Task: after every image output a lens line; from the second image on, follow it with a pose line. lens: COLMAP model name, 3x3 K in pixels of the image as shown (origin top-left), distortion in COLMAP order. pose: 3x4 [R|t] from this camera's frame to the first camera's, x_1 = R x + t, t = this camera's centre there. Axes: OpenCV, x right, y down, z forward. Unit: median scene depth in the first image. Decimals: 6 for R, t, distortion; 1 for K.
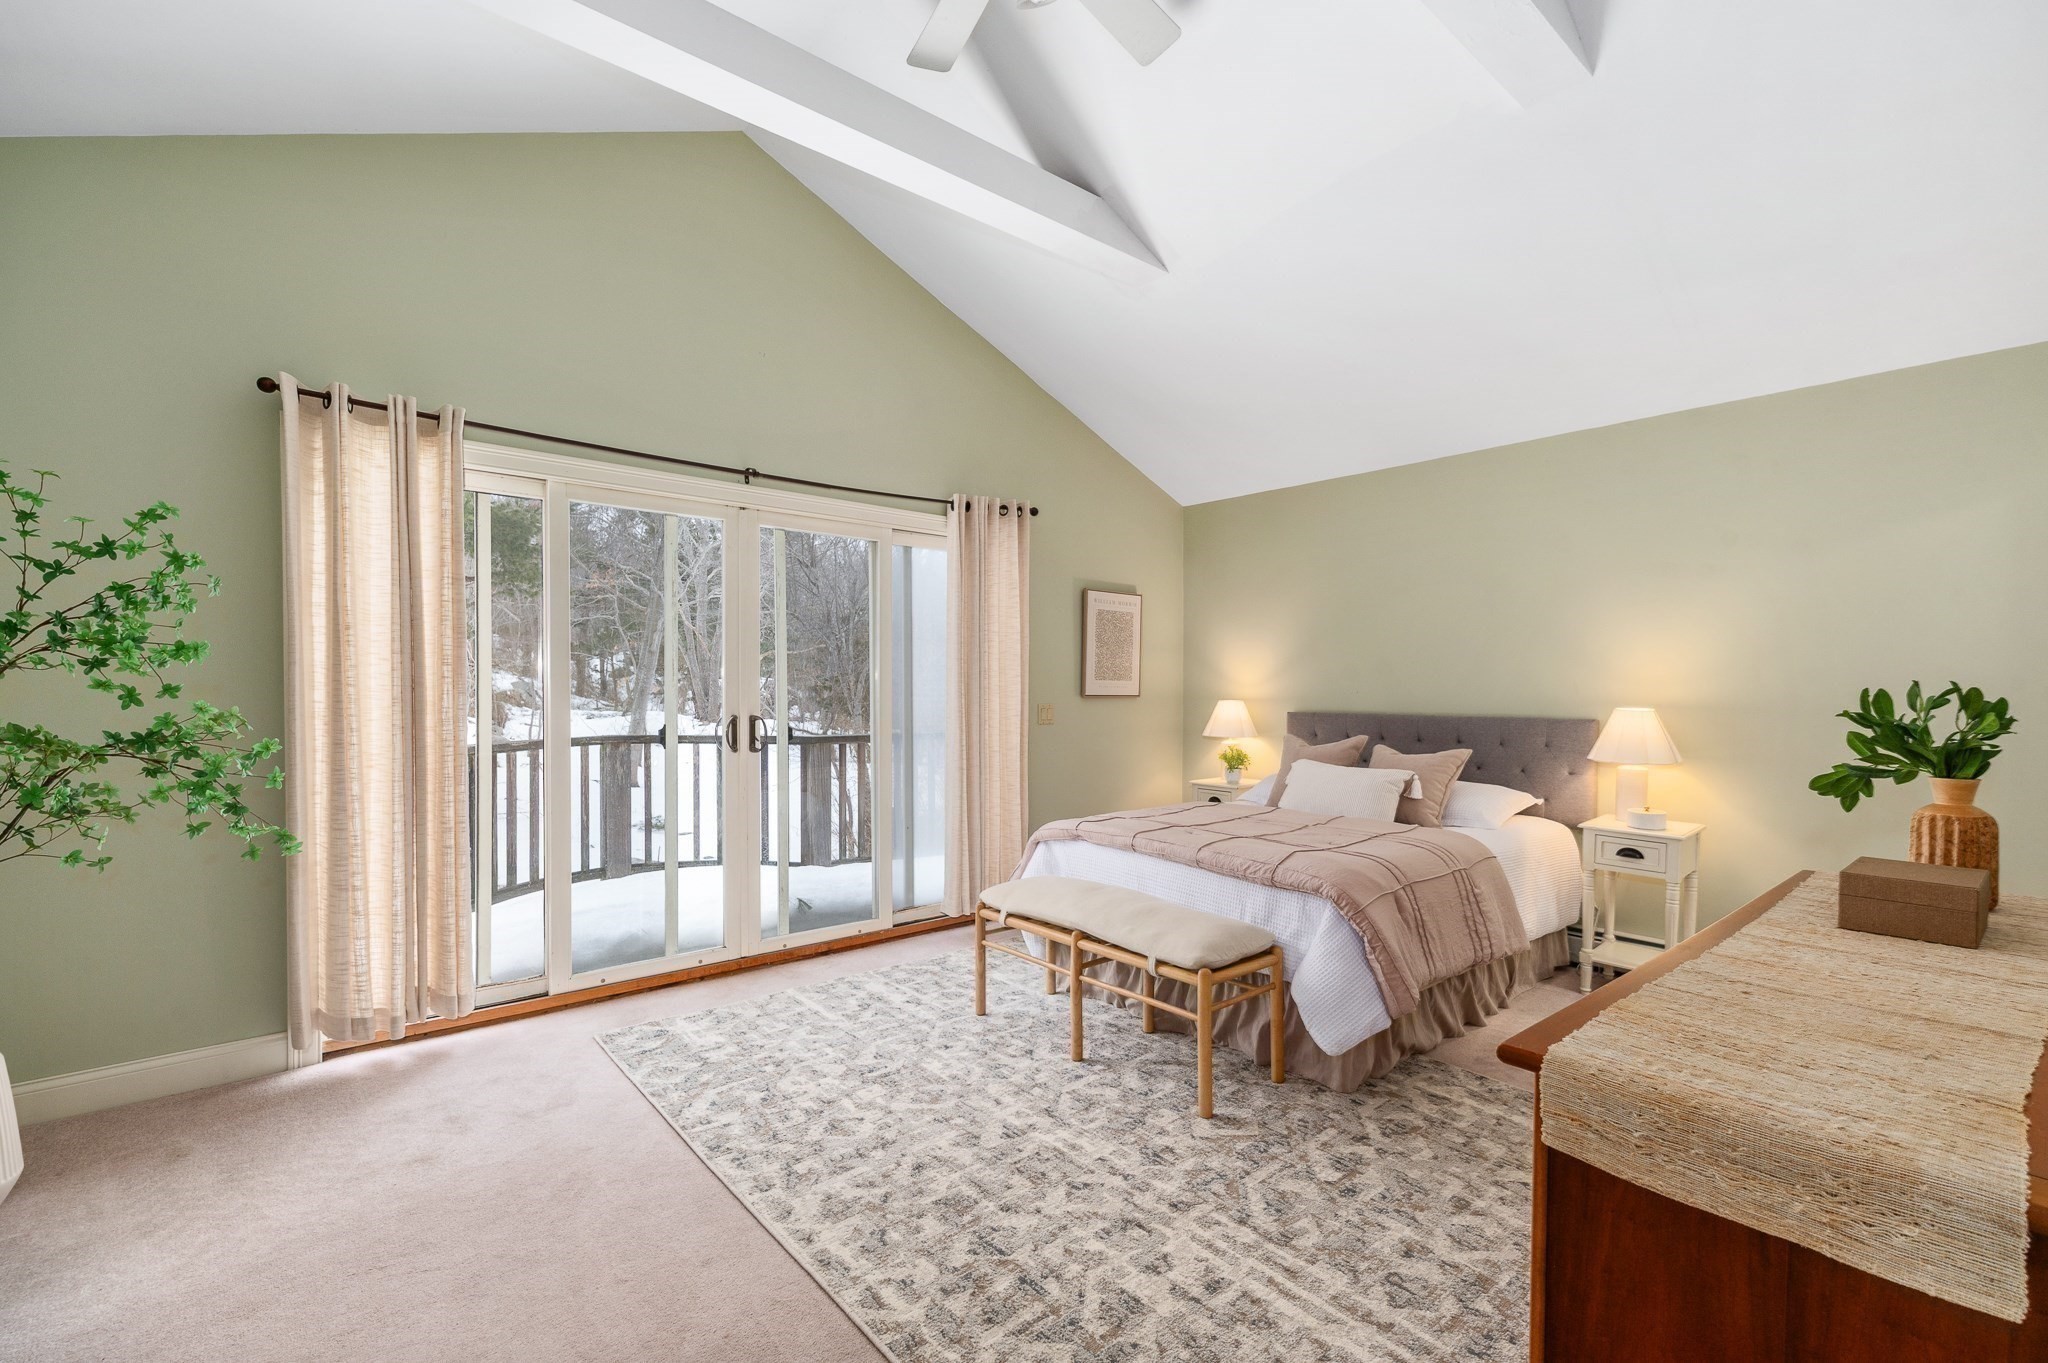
lens RADIAL K [[885.6, 0, 1022.9], [0, 885.6, 699.8], [0, 0, 1]] dist [0.007675, 0.000436]
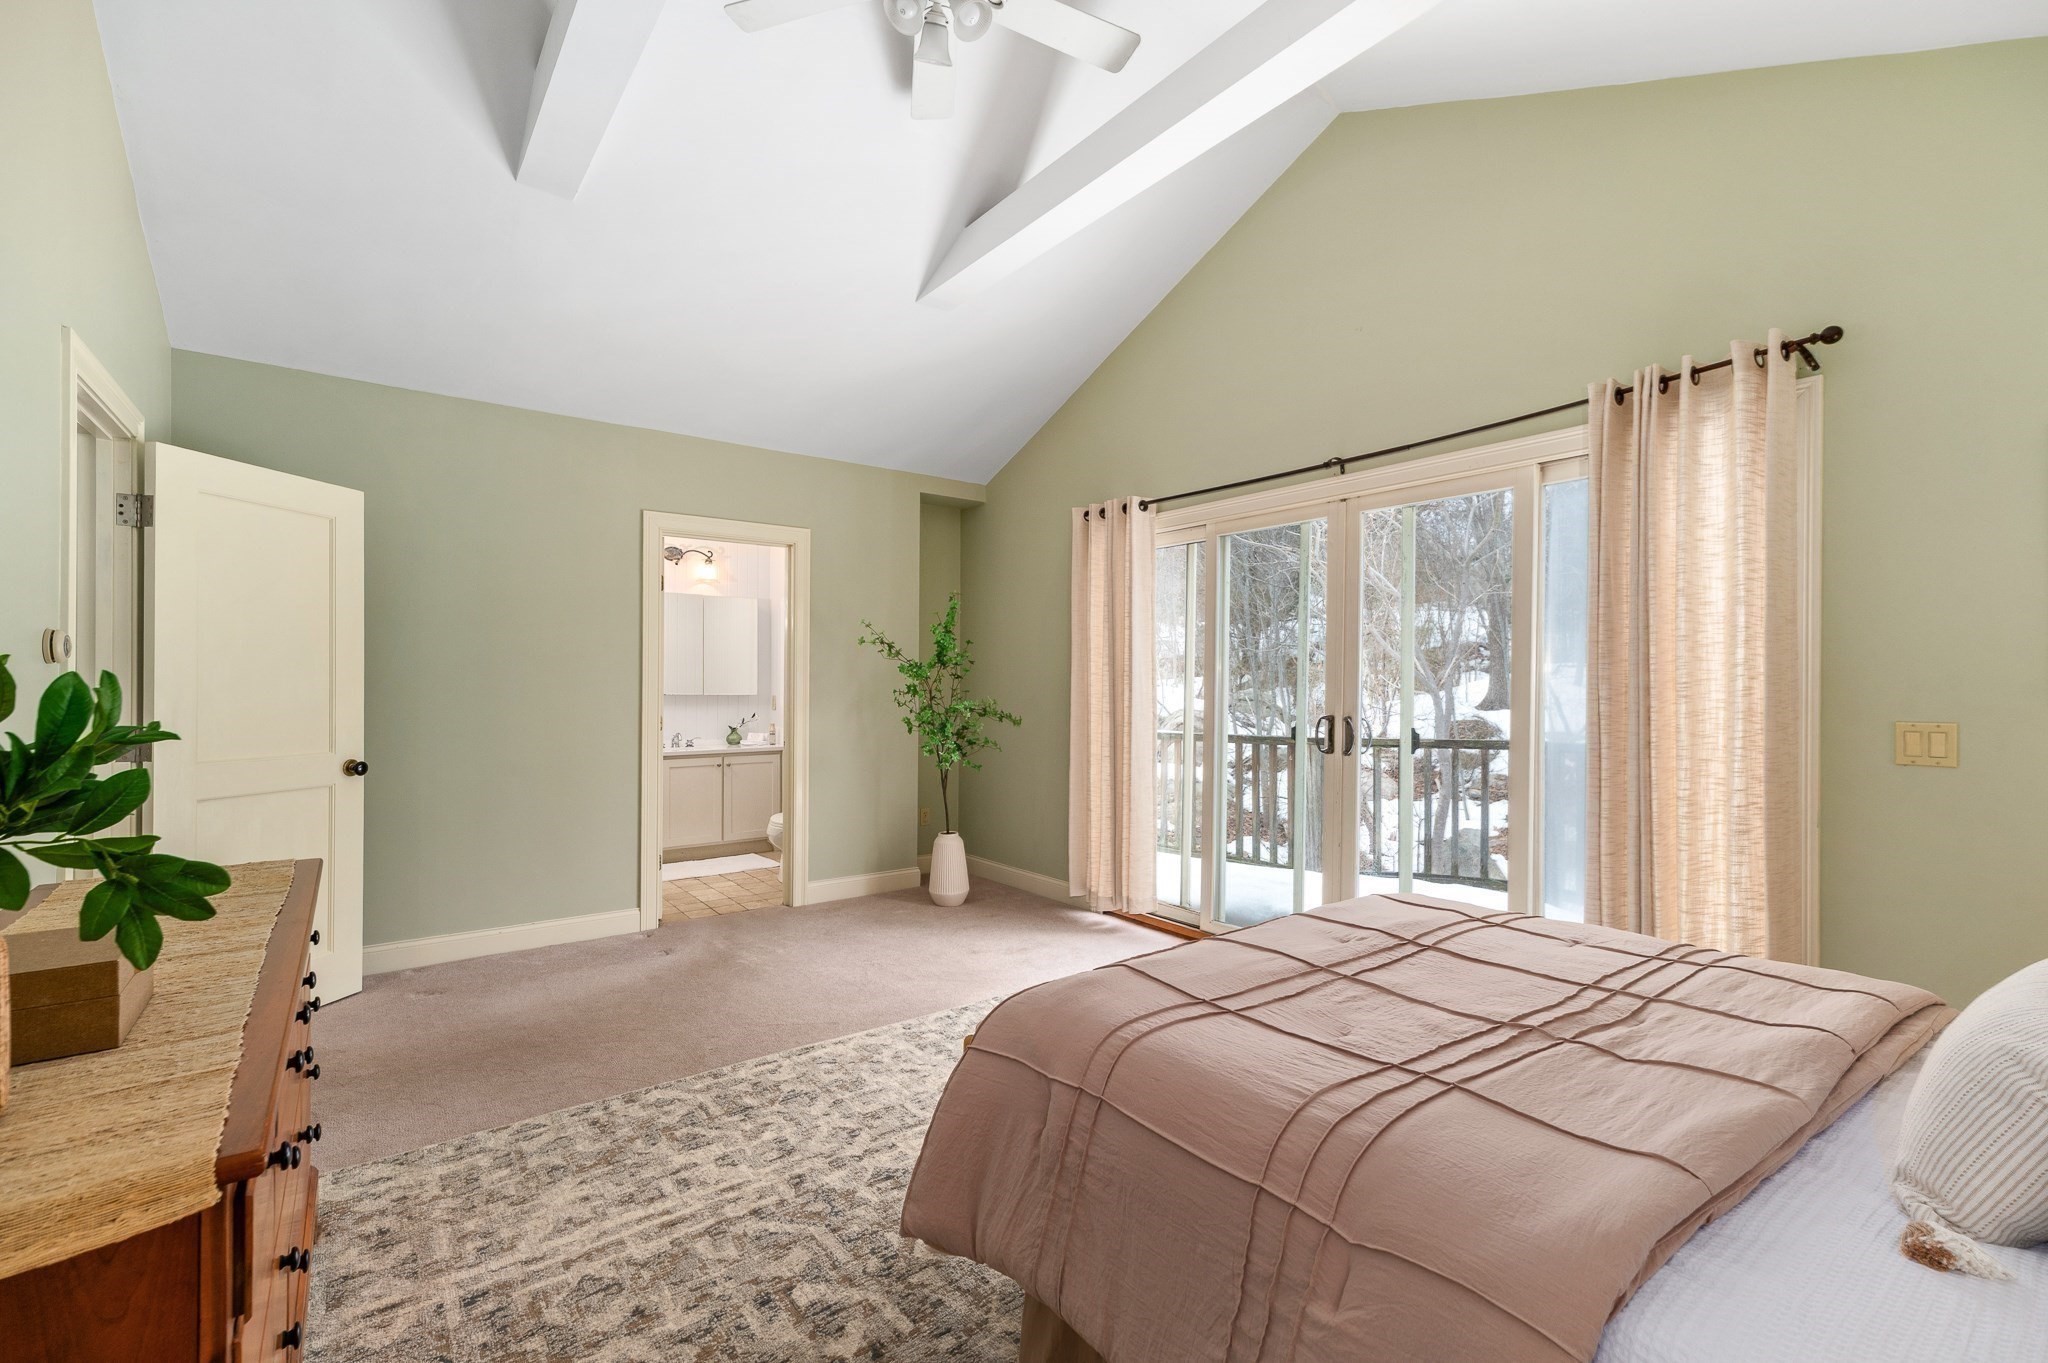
lens RADIAL K [[885.6, 0, 1020.5], [0, 885.6, 677.2], [0, 0, 1]] dist [0.007675, 0.000436]
pose [[-0.041918, -0.010829, -0.999062, 1.241775], [-0.024587, 0.999650, -0.009803, -0.012334], [0.998818, 0.024153, -0.042170, 1.327154]]
